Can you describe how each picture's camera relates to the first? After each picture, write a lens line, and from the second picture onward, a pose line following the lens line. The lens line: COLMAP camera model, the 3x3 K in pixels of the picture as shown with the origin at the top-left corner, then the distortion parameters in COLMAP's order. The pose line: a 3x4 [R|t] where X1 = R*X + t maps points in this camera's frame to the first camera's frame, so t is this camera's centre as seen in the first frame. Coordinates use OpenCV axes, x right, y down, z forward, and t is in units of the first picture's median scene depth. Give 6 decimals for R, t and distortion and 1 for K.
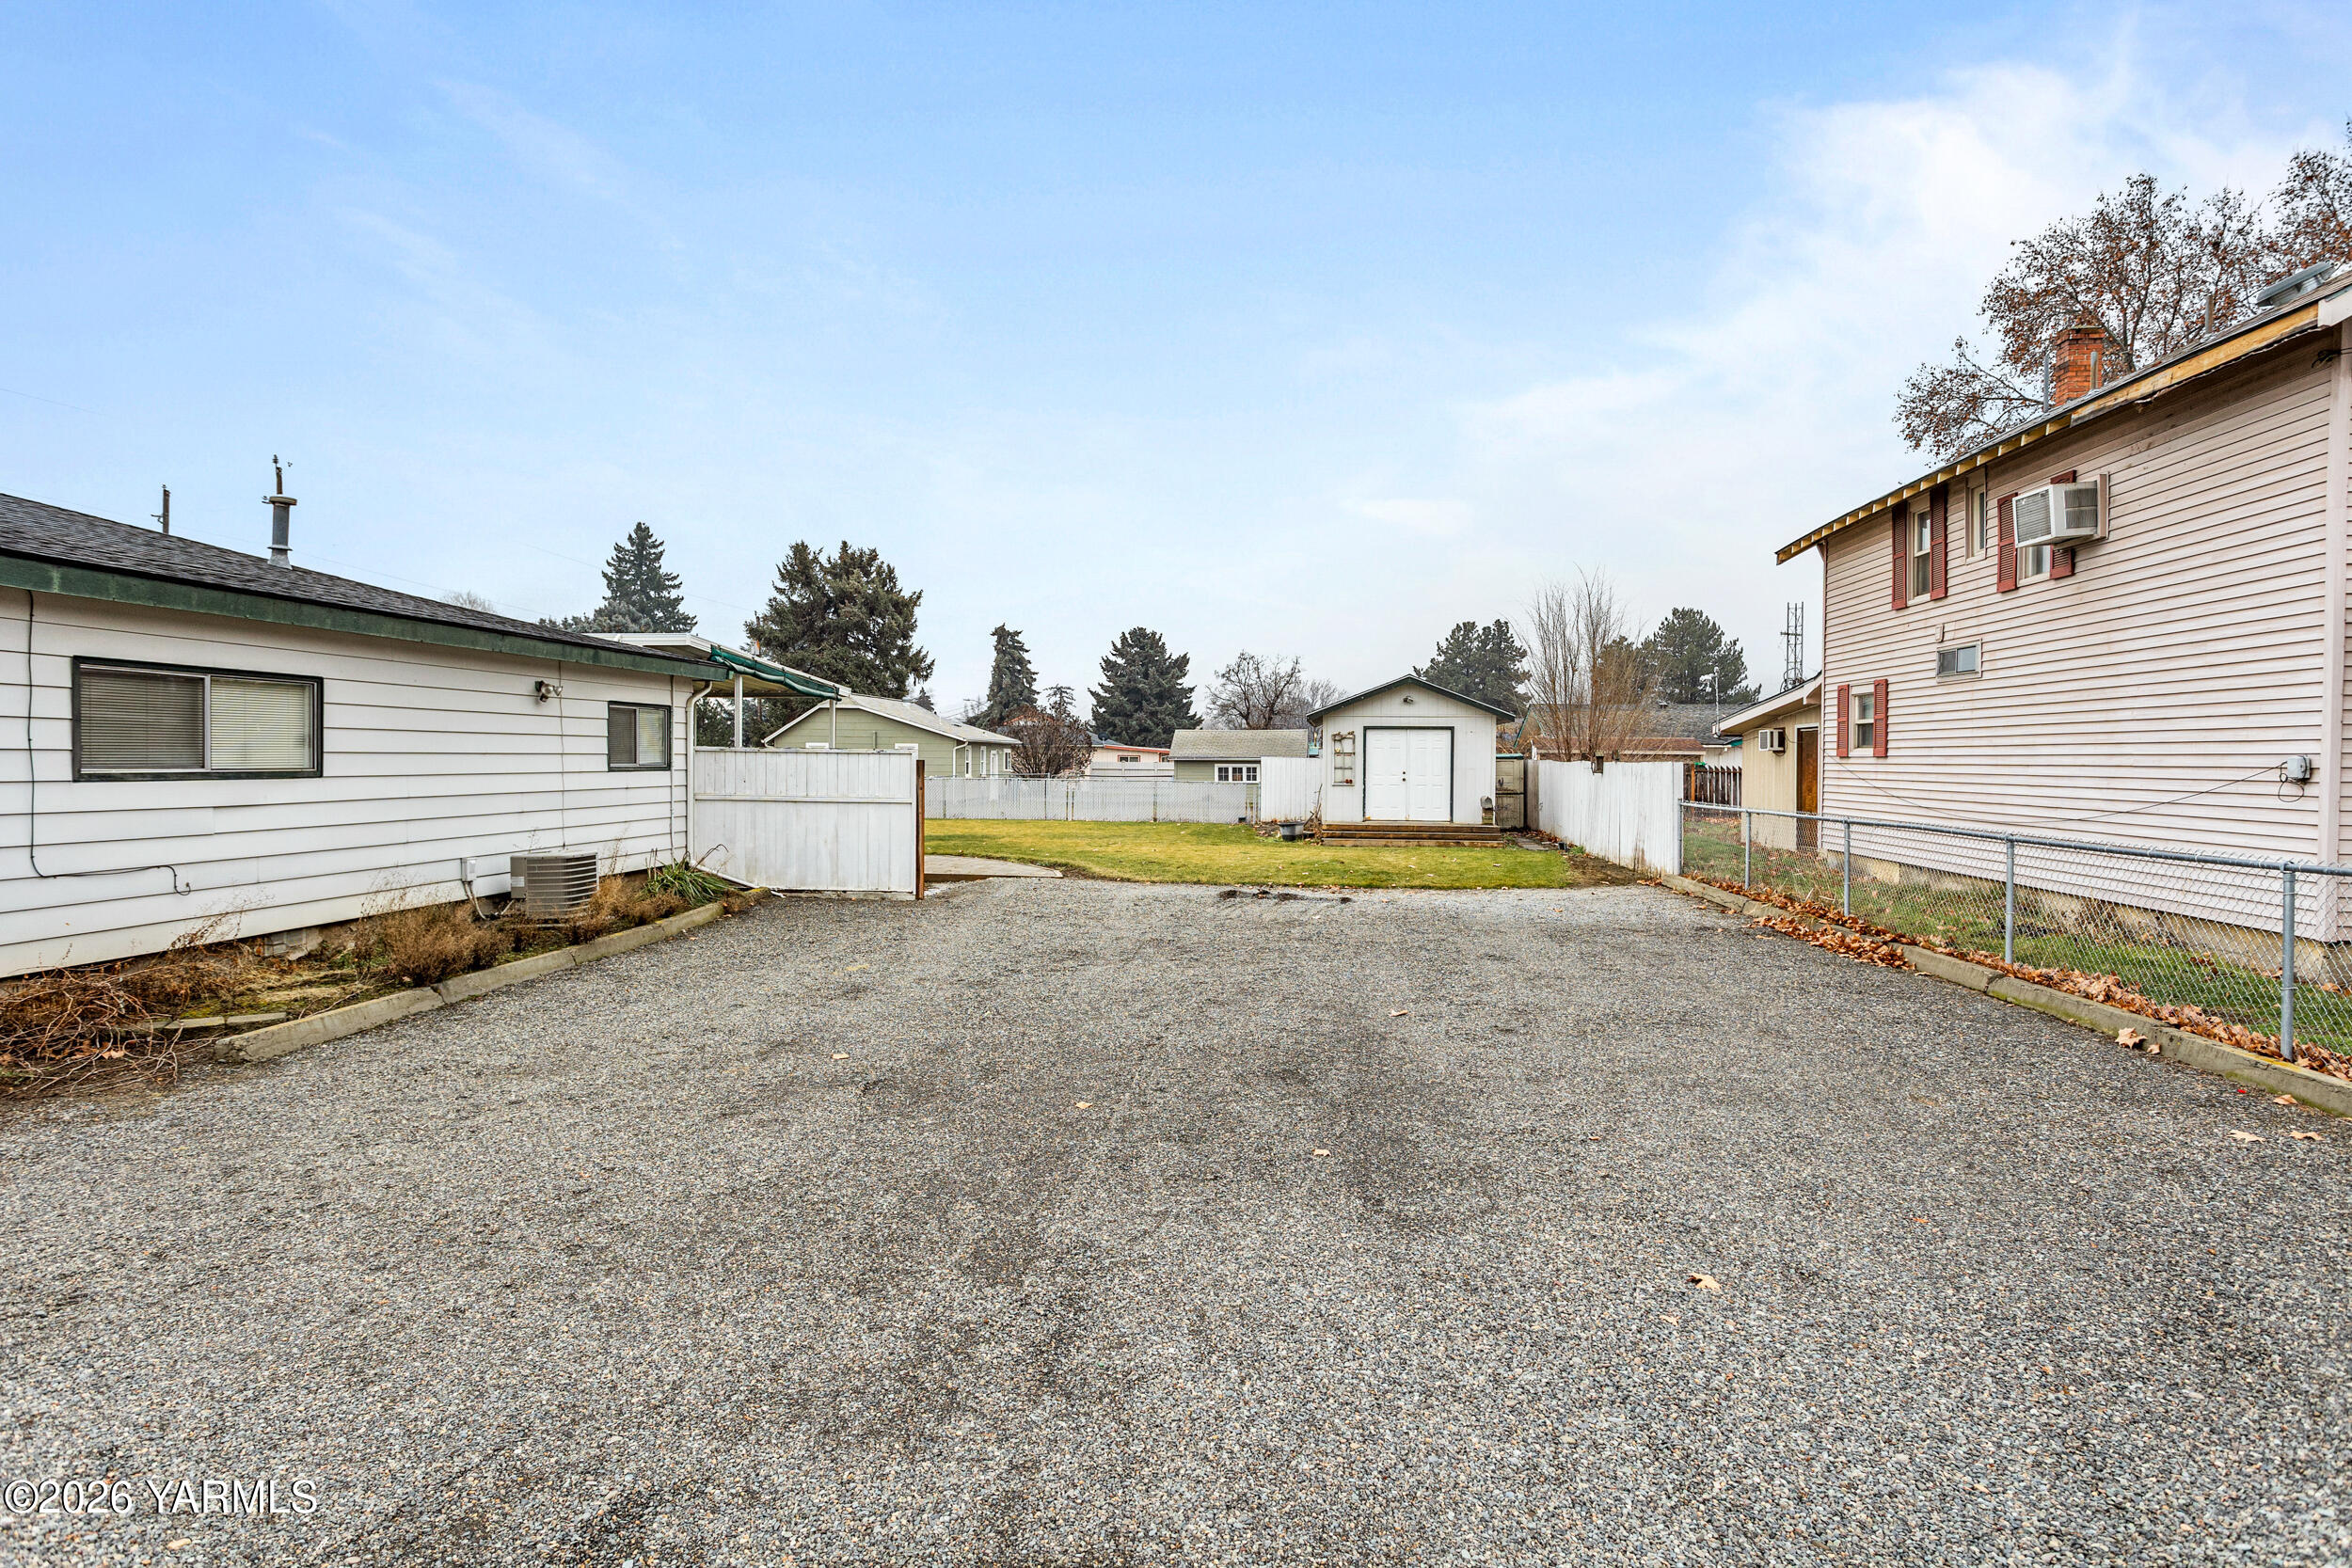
lens RADIAL K [[1269.0, 0, 1176.0], [0, 1269.0, 784.0], [0, 0, 1]] dist [-0.003238, 0.000788]
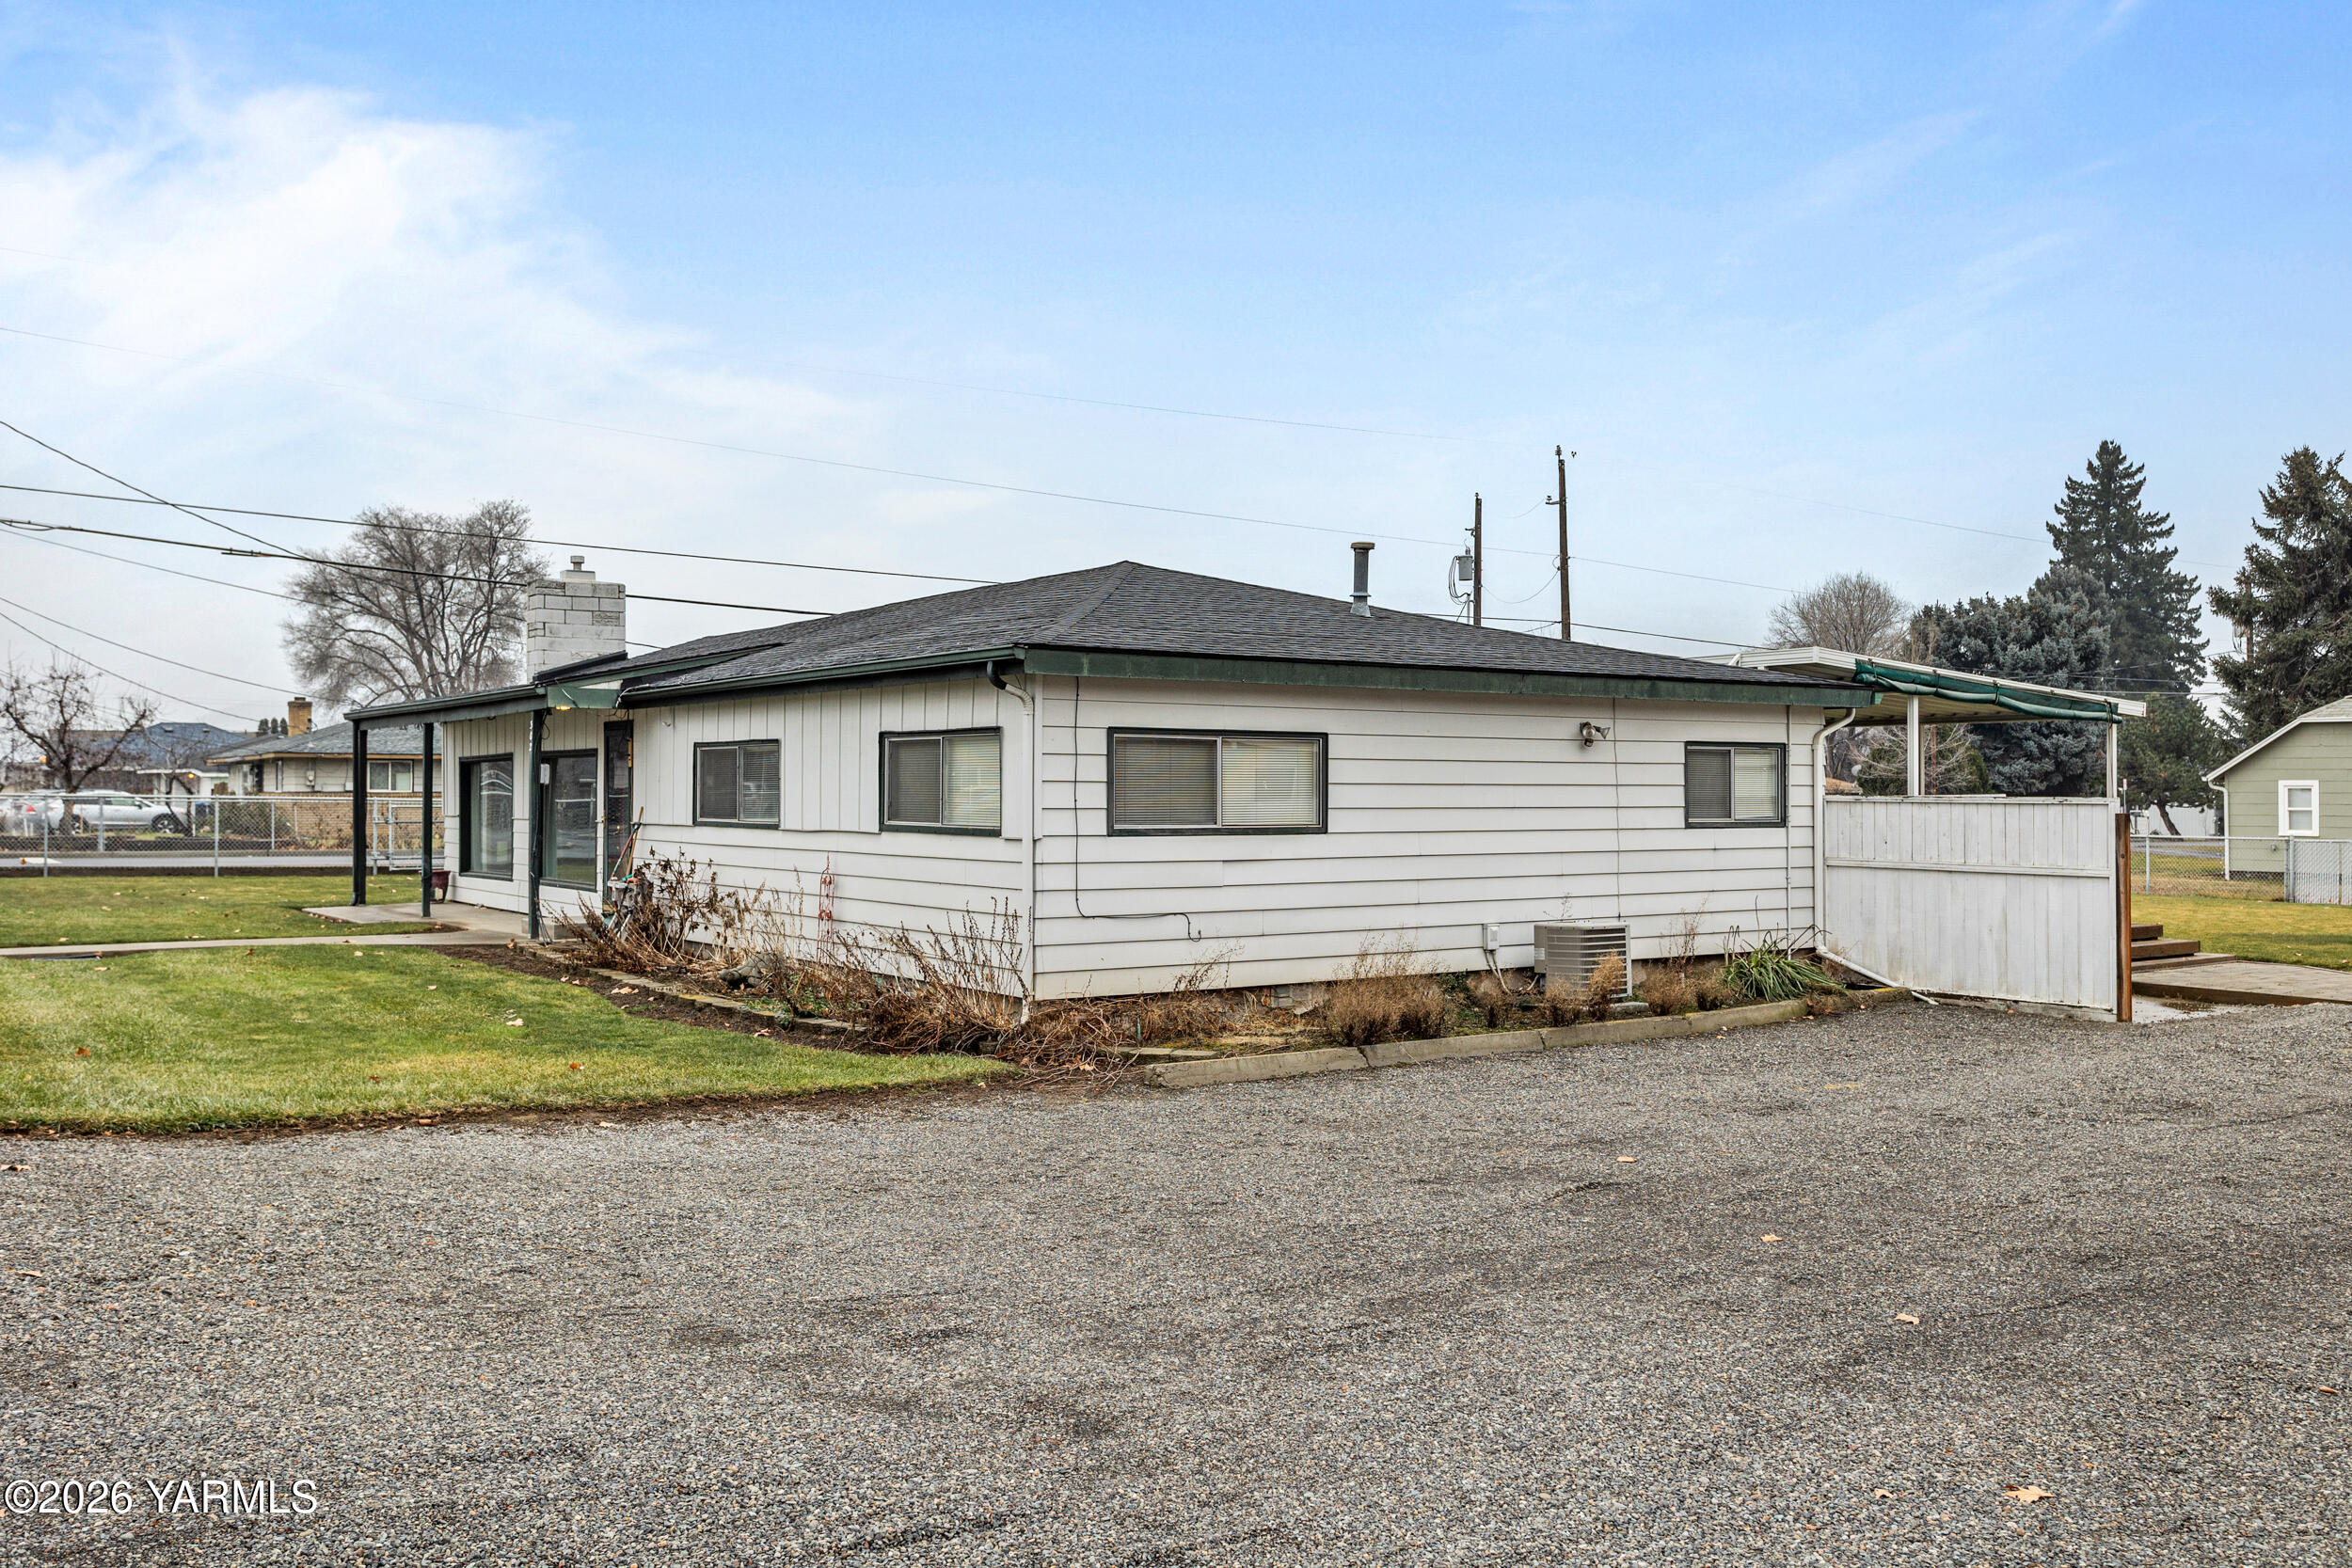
lens RADIAL K [[1955.0, 0, 1176.0], [0, 1955.0, 784.0], [0, 0, 1]] dist [0.000484, 0.005872]
pose [[0.646840, -0.010835, -0.762549, 0.170604], [-0.012235, 0.999623, -0.024582, -0.001979], [0.762528, 0.025231, 0.646463, -0.033756]]
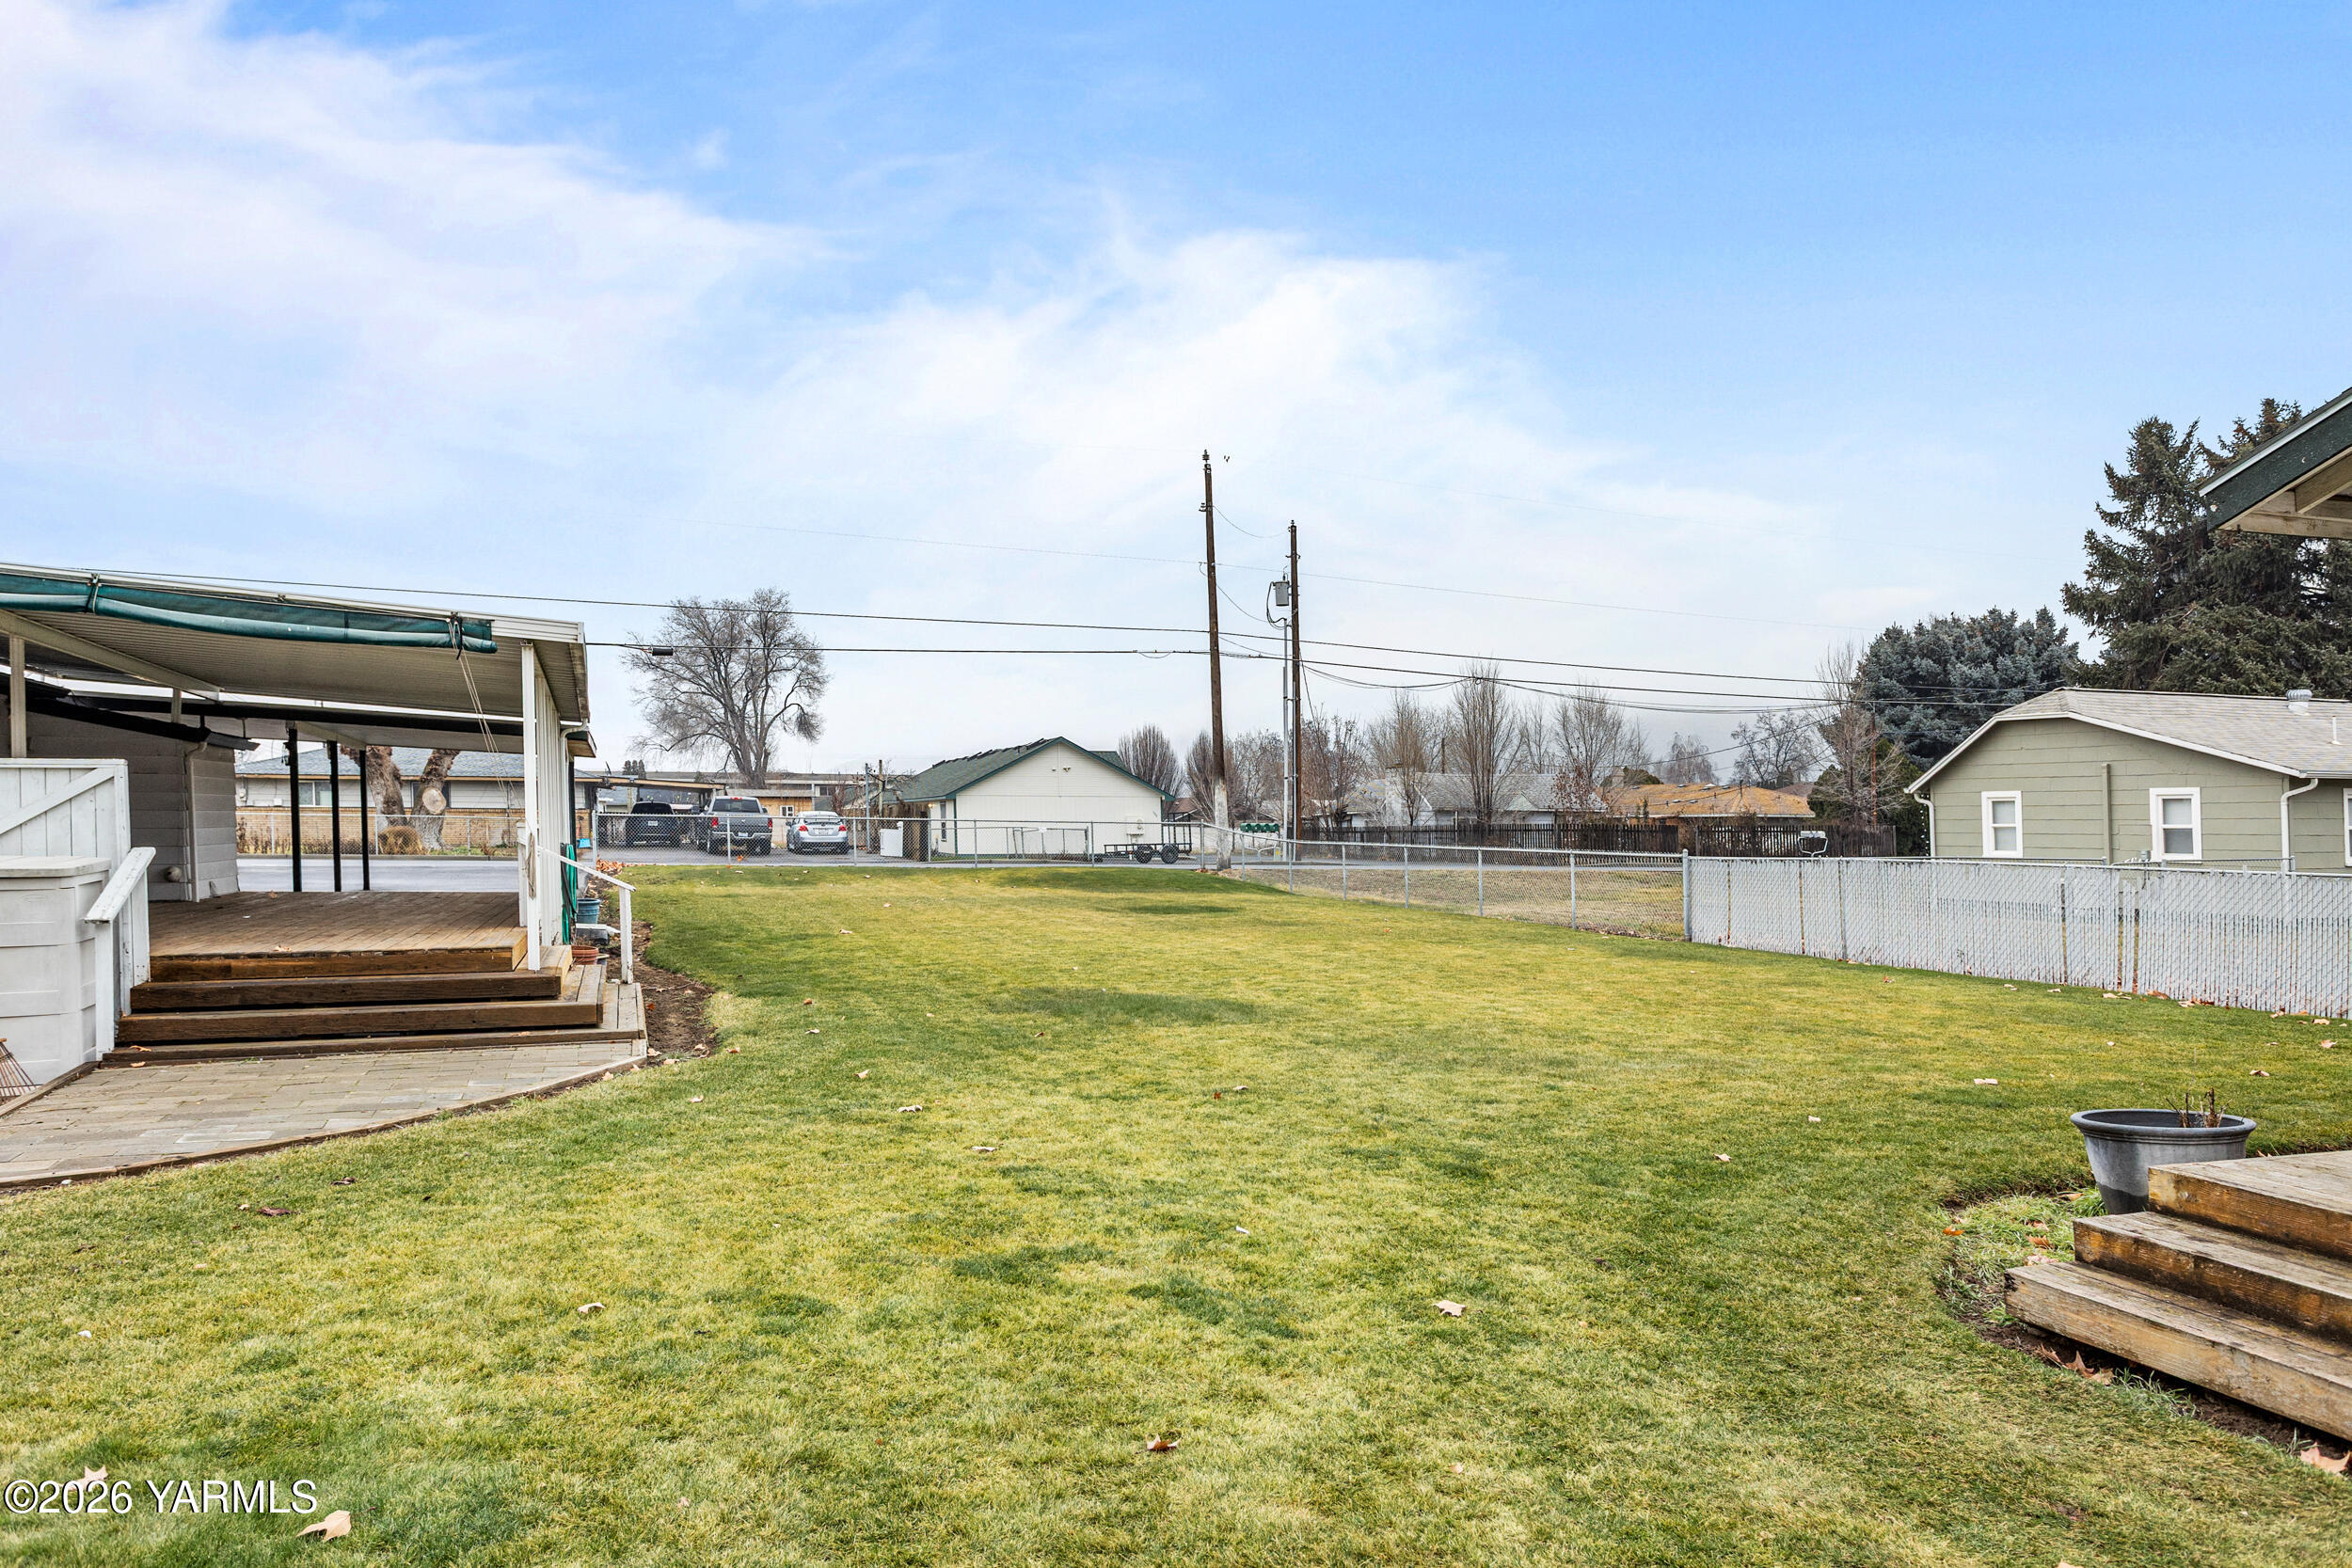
lens RADIAL K [[1540.1, 0, 1172.1], [0, 1540.1, 818.0], [0, 0, 1]] dist [0.020370, -0.000463]
pose [[0.455477, -0.008430, -0.890208, 0.242986], [-0.020040, 0.999605, -0.019720, -0.005211], [0.890022, 0.026821, 0.455128, 0.851578]]
